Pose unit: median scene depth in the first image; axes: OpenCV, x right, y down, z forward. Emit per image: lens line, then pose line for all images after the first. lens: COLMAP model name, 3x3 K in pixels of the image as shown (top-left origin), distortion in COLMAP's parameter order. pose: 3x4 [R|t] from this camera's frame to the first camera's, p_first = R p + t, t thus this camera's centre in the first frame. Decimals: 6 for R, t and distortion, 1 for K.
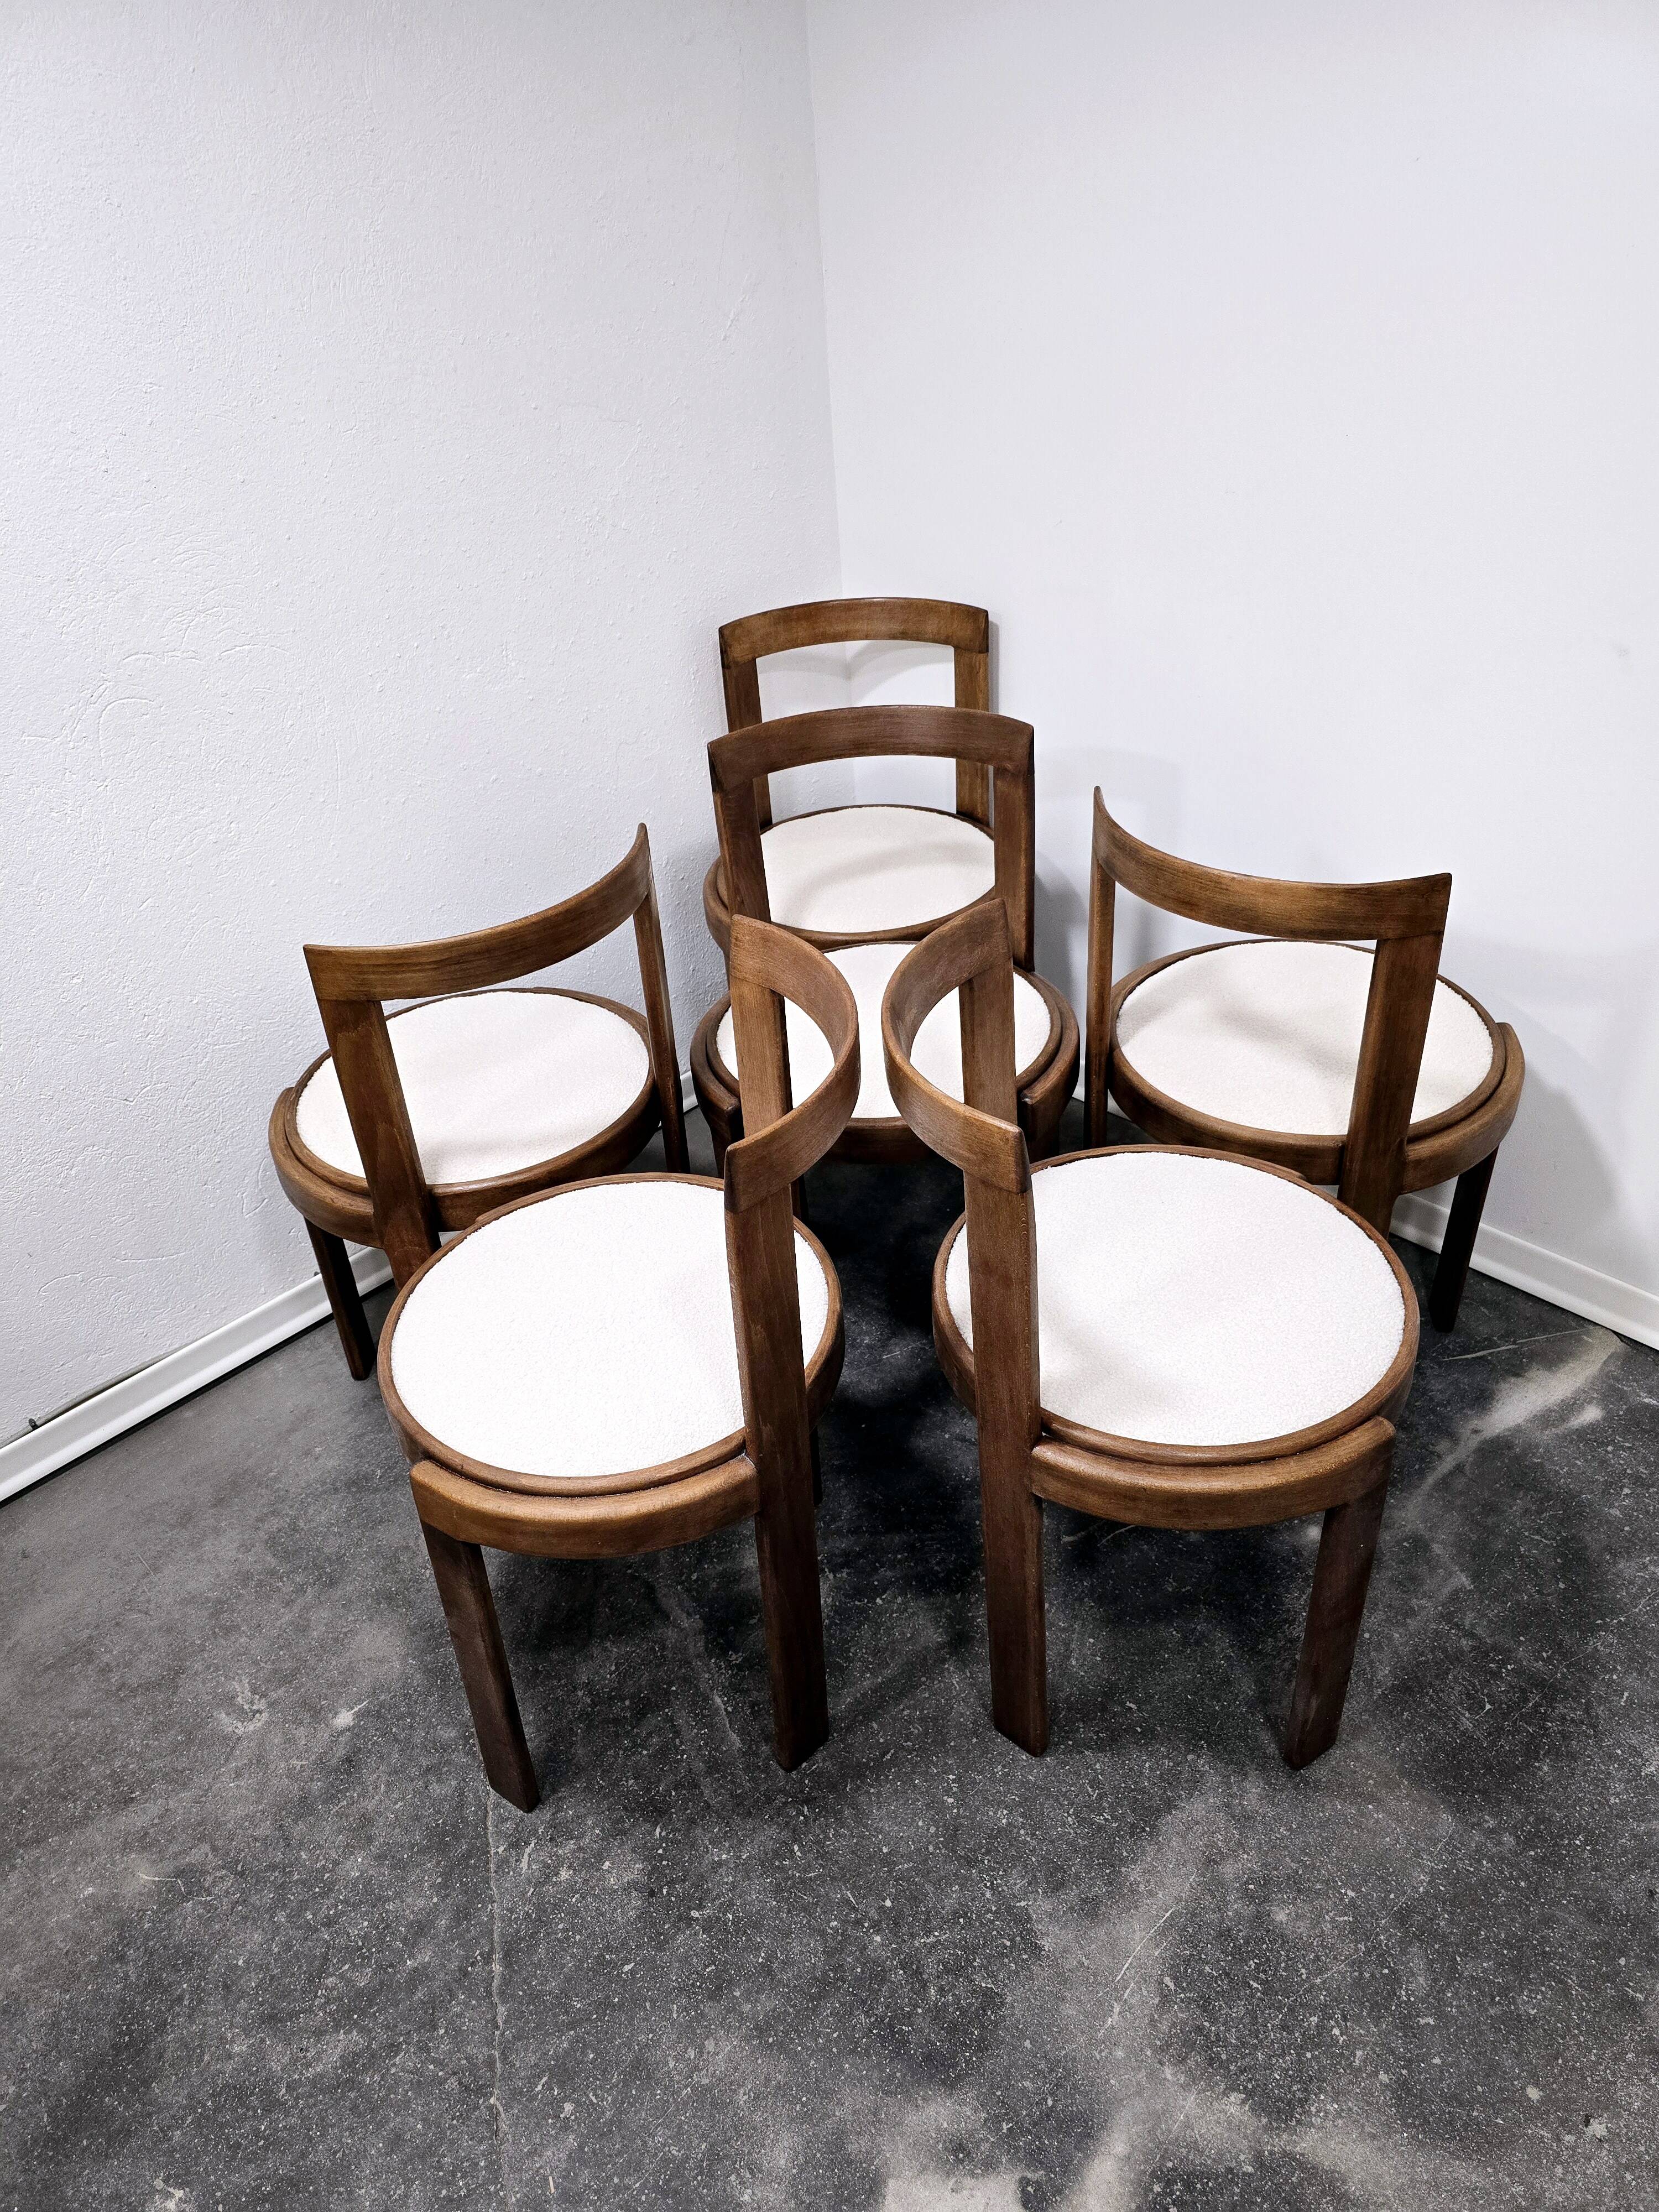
lens RADIAL K [[1516.5, 0, 817.8], [0, 1516.5, 1086.1], [0, 0, 1]] dist [0.054064, -0.052569]
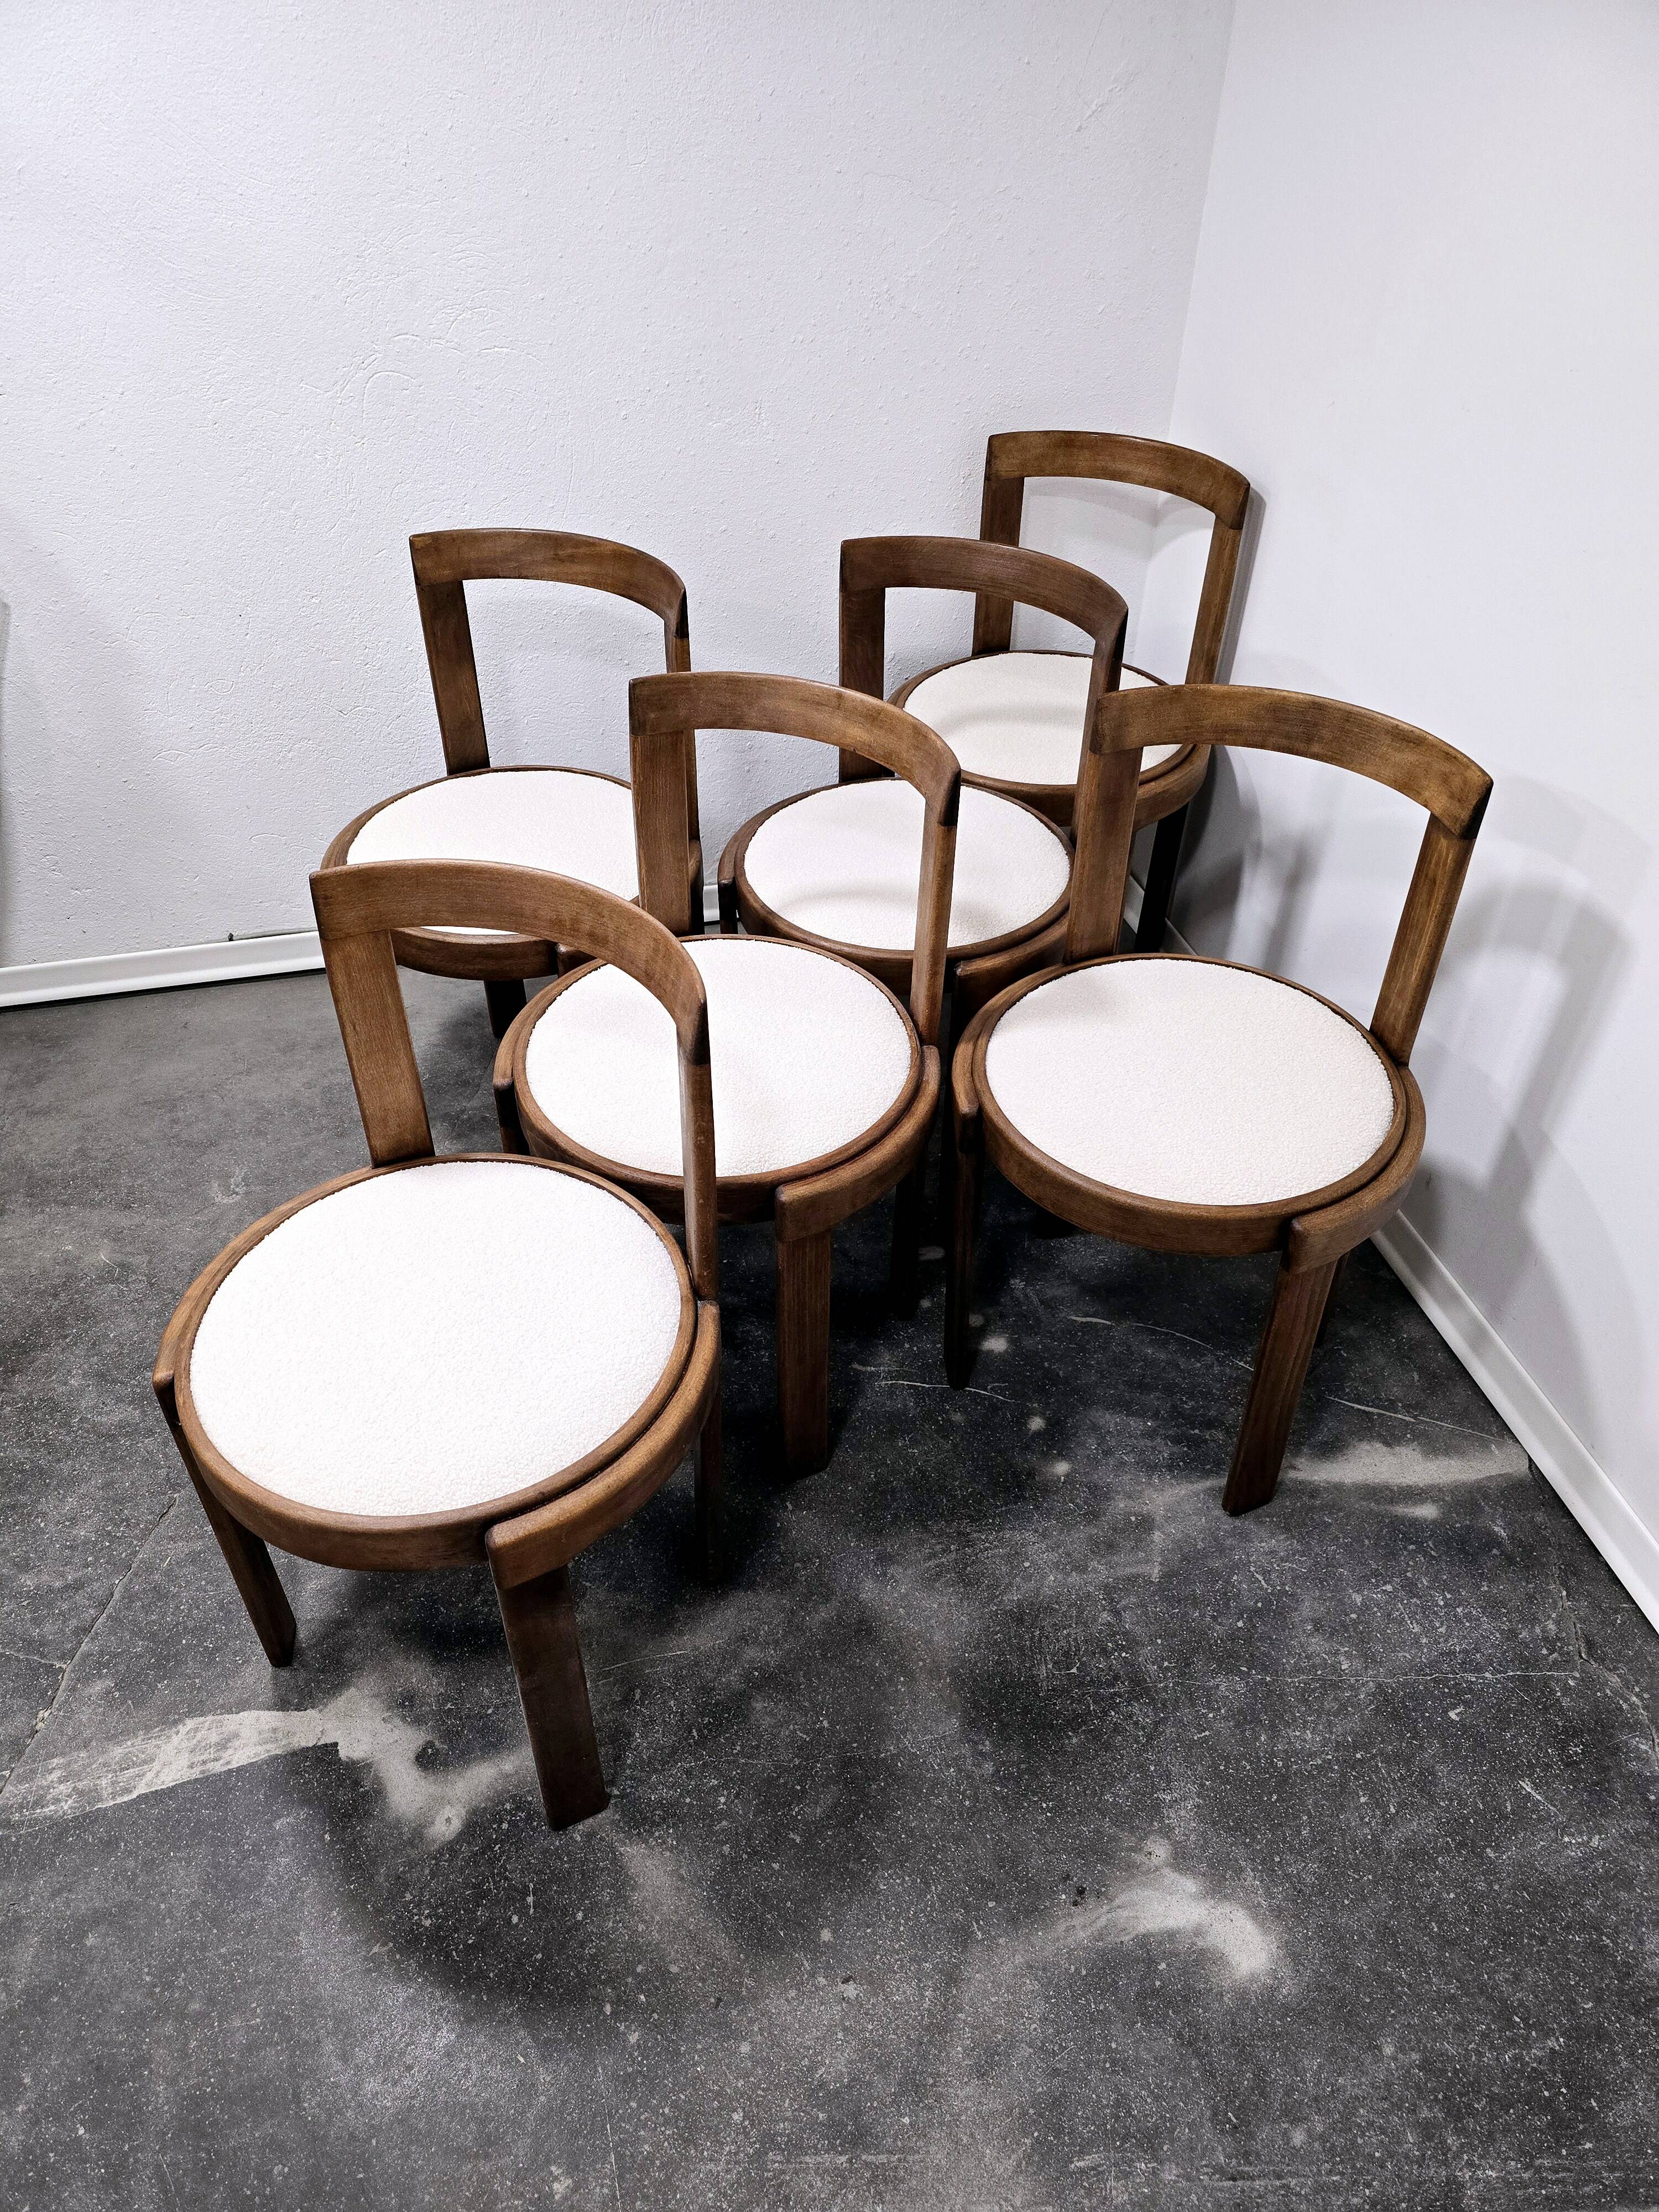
lens RADIAL K [[1508.1, 0, 796.5], [0, 1508.1, 1110.6], [0, 0, 1]] dist [0.056298, -0.054535]
pose [[0.851760, 0.390086, -0.349770, 0.521476], [-0.334427, 0.918685, 0.210180, -0.096264], [0.403316, -0.062050, 0.912954, 0.024914]]
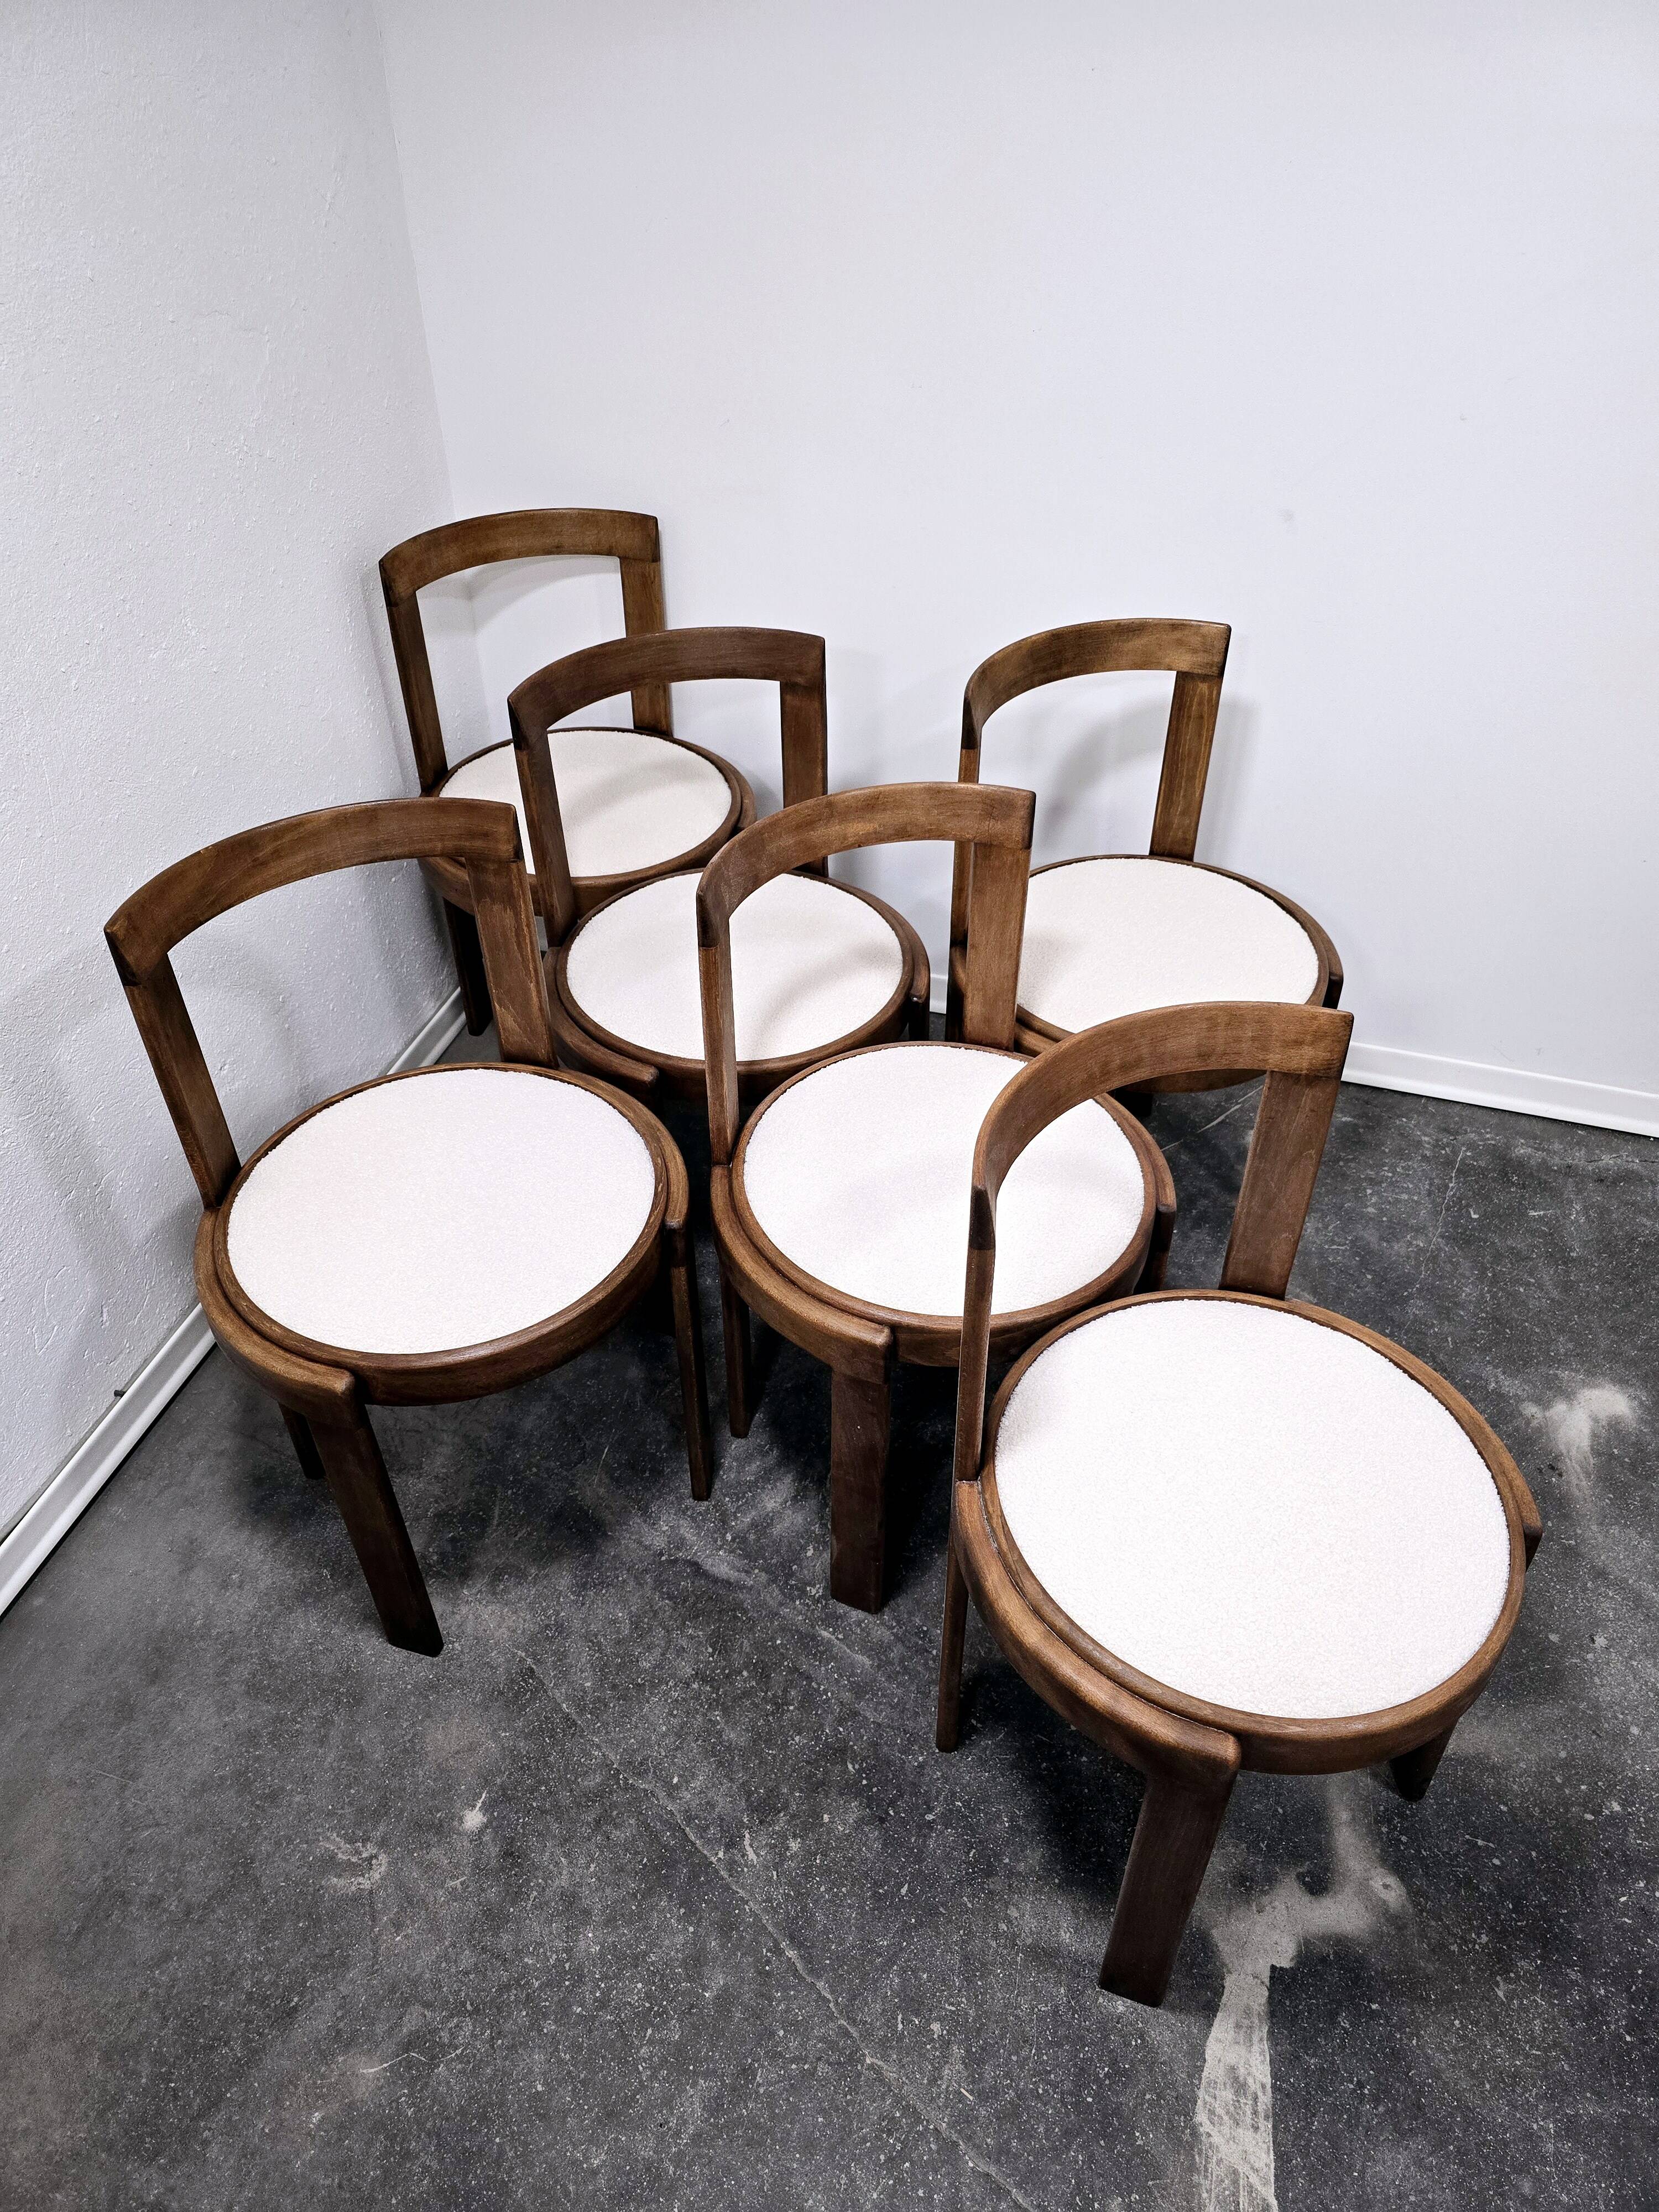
lens RADIAL K [[1512.1, 0, 841.8], [0, 1512.1, 1102.0], [0, 0, 1]] dist [0.054188, -0.053394]
pose [[0.862518, -0.258356, 0.435104, -0.455913], [0.213780, 0.965383, 0.149444, -0.107078], [-0.458652, -0.035882, 0.887891, 0.105374]]
